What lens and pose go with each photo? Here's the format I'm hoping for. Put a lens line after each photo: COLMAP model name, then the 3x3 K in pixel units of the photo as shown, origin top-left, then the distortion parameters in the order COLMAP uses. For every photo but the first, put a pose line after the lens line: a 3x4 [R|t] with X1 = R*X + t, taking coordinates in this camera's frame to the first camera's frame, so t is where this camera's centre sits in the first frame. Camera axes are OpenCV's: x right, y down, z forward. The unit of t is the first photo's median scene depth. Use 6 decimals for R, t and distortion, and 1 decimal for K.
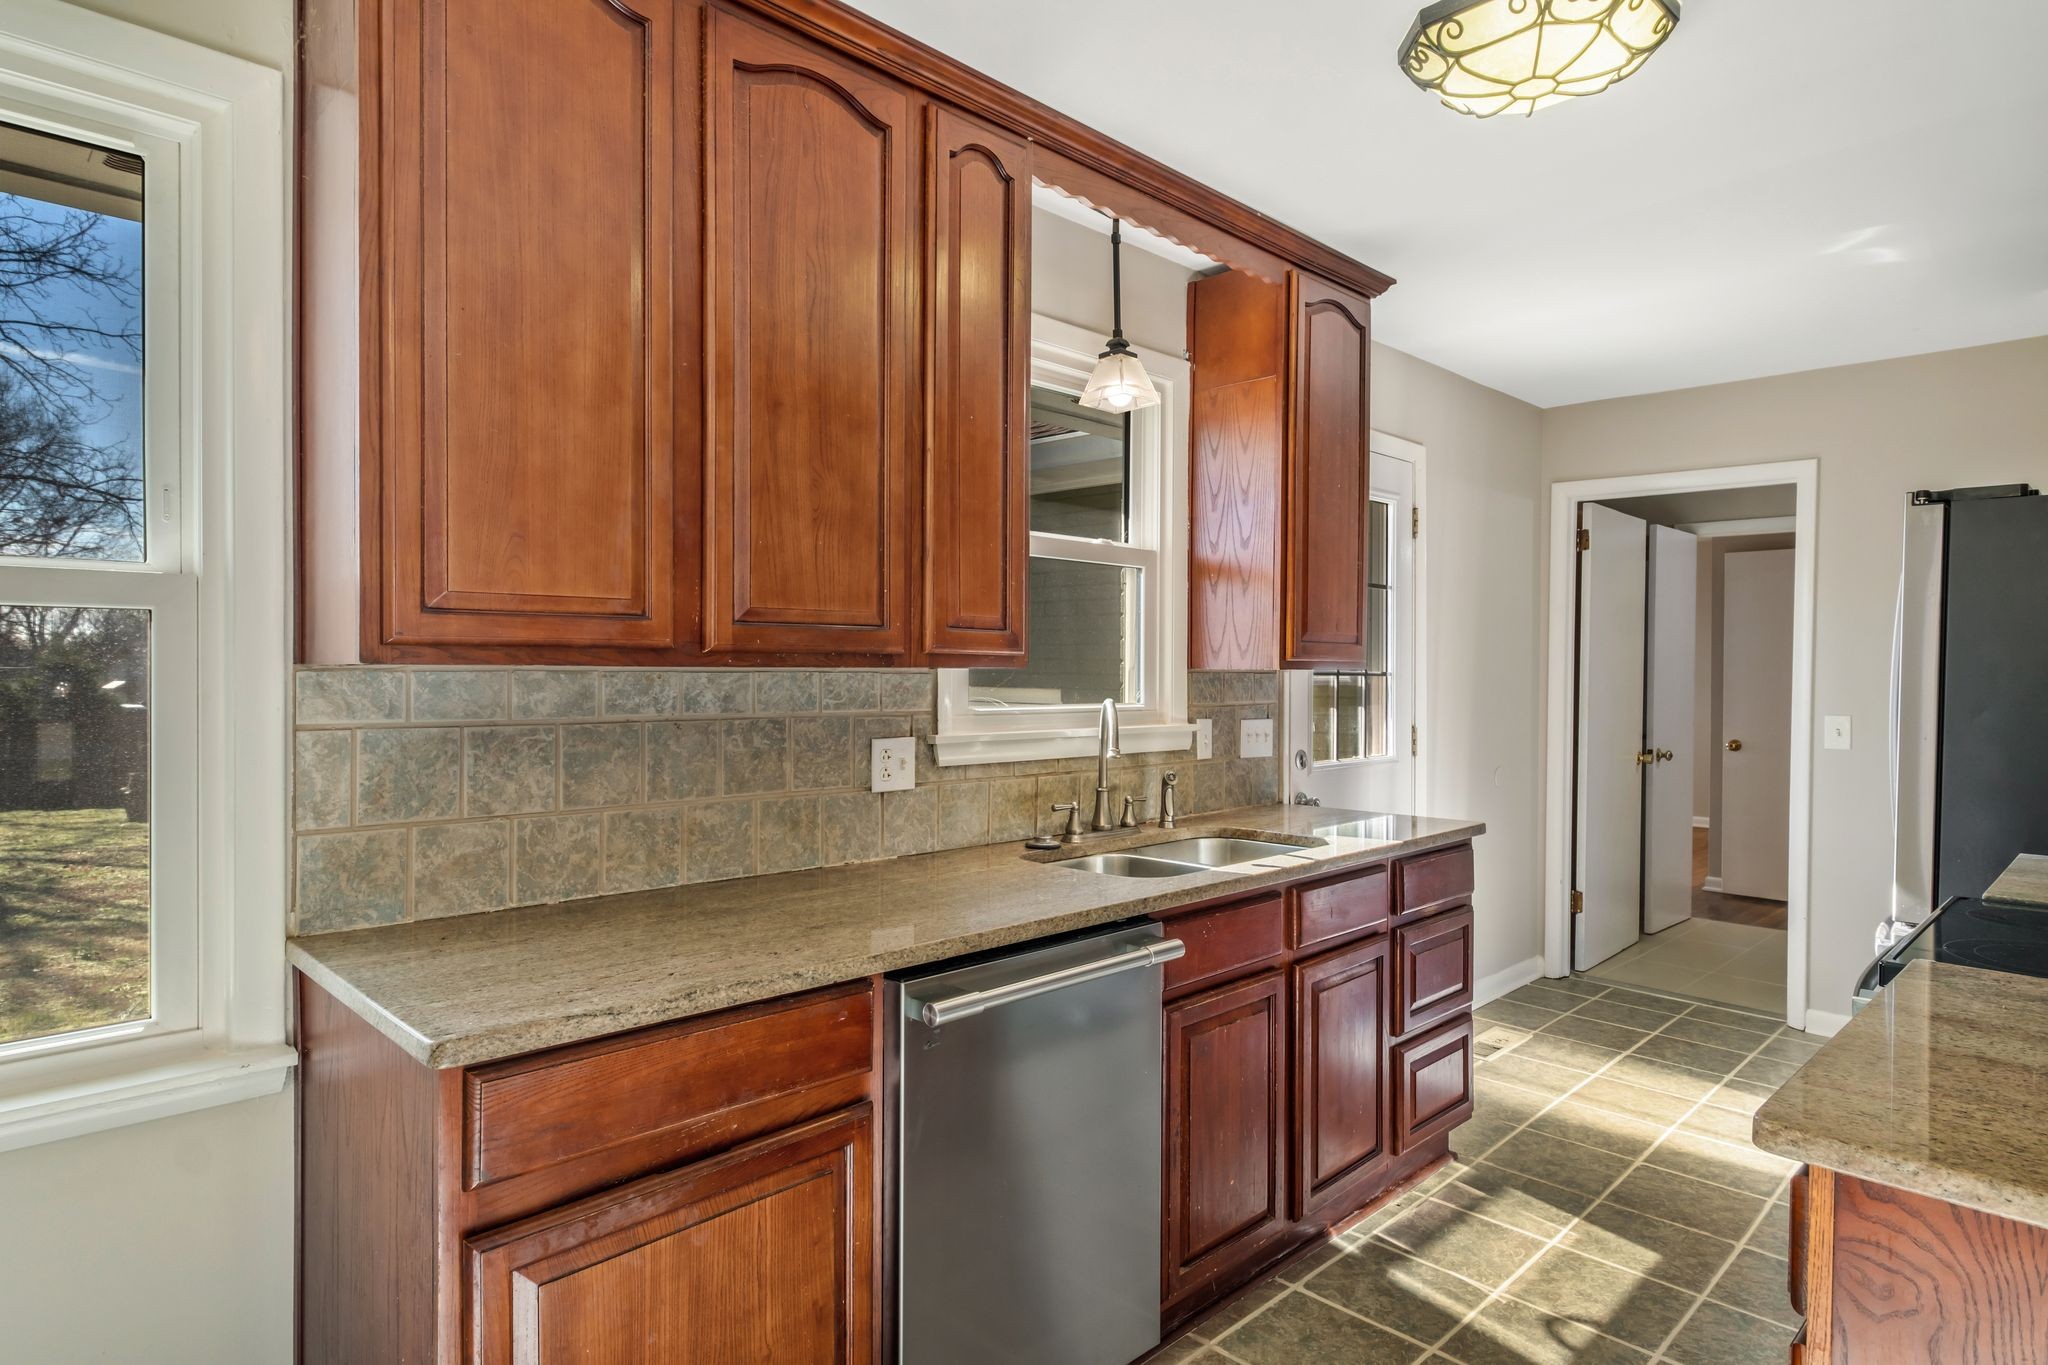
lens RADIAL K [[1149.7, 0, 1024.0], [0, 1149.7, 682.5], [0, 0, 1]] dist [0.000686, 0.000221]
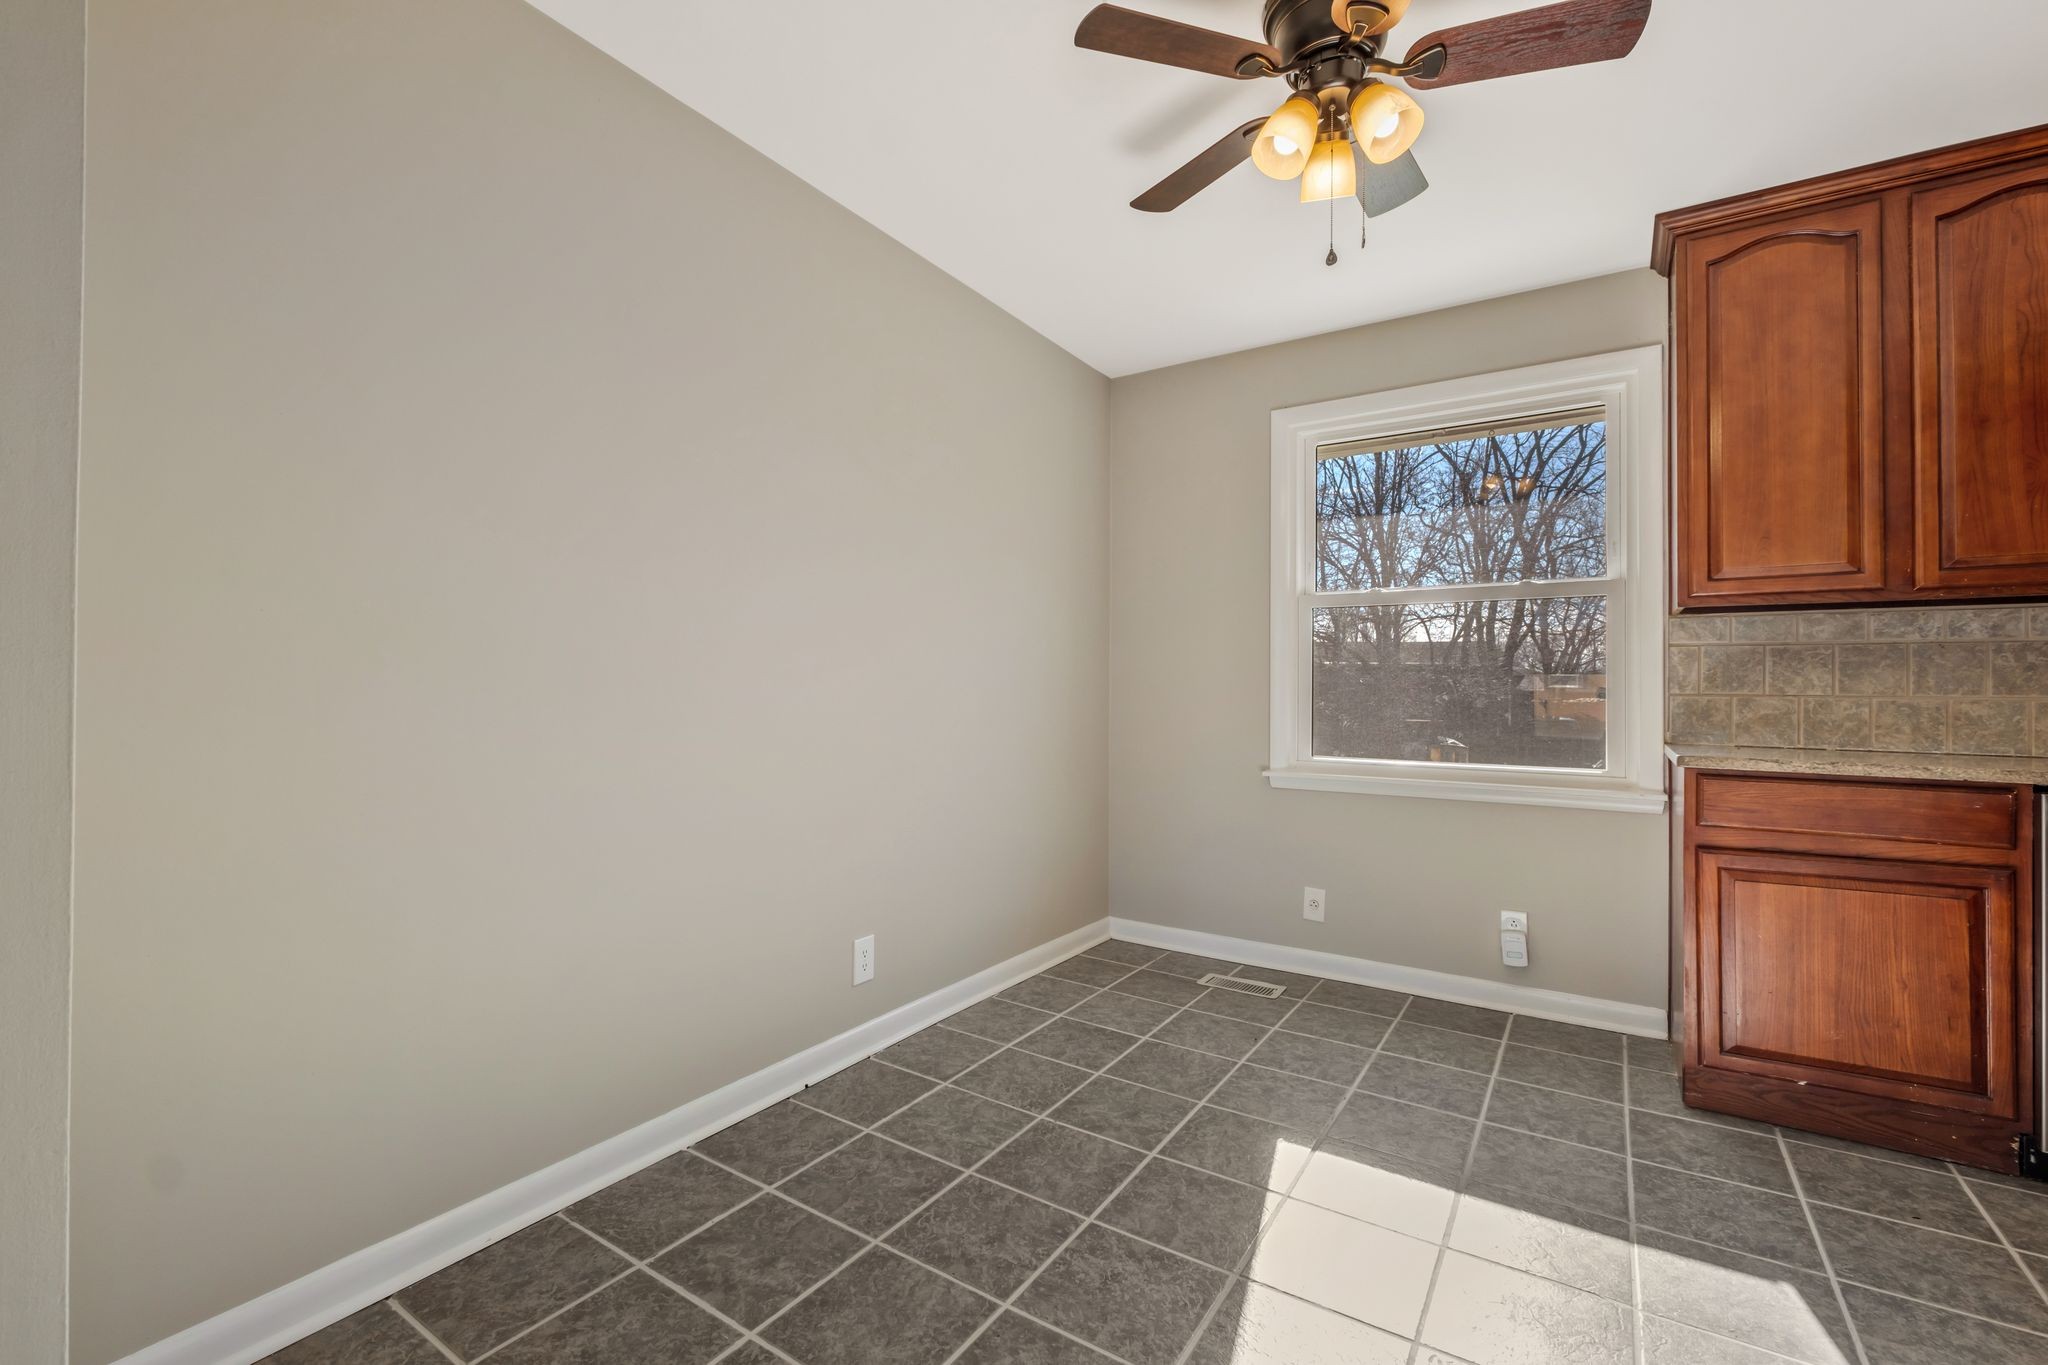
lens RADIAL K [[885.9, 0, 1016.1], [0, 885.9, 678.4], [0, 0, 1]] dist [-0.002369, -0.000446]
pose [[0.202483, -0.015349, -0.979165, 0.591878], [-0.015983, 0.999692, -0.018976, 0.123125], [0.979155, 0.019492, 0.202176, -0.421388]]
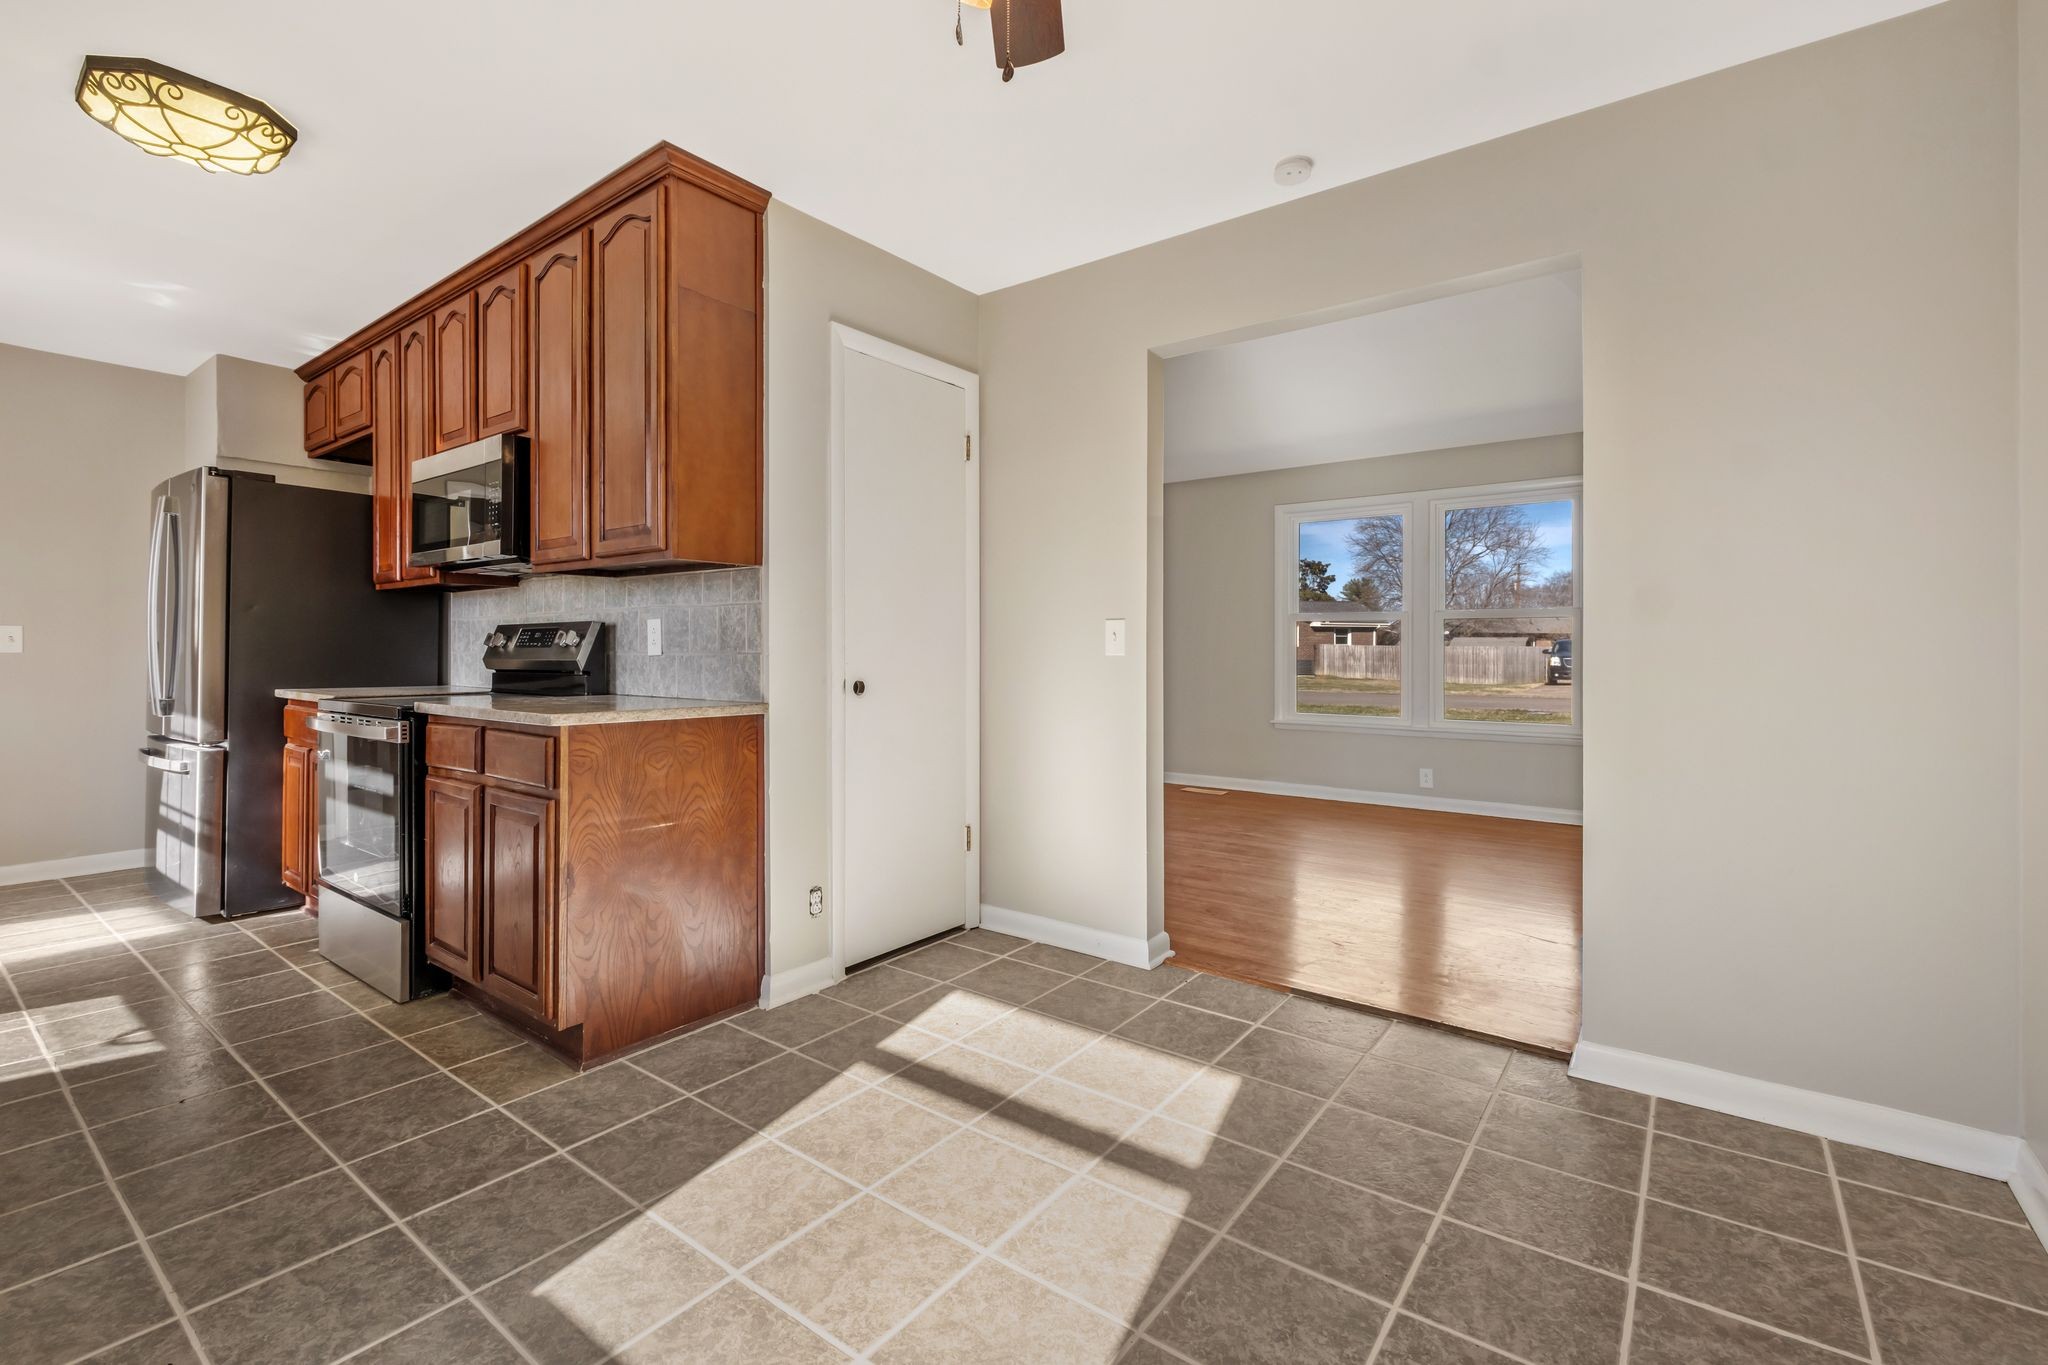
lens RADIAL K [[907.2, 0, 1015.0], [0, 907.2, 648.3], [0, 0, 1]] dist [-0.003184, -0.001405]
pose [[-0.144622, -0.004808, 0.989475, -0.770181], [0.010129, 0.999929, 0.006339, 0.108893], [-0.989435, 0.010939, -0.144563, 0.118403]]
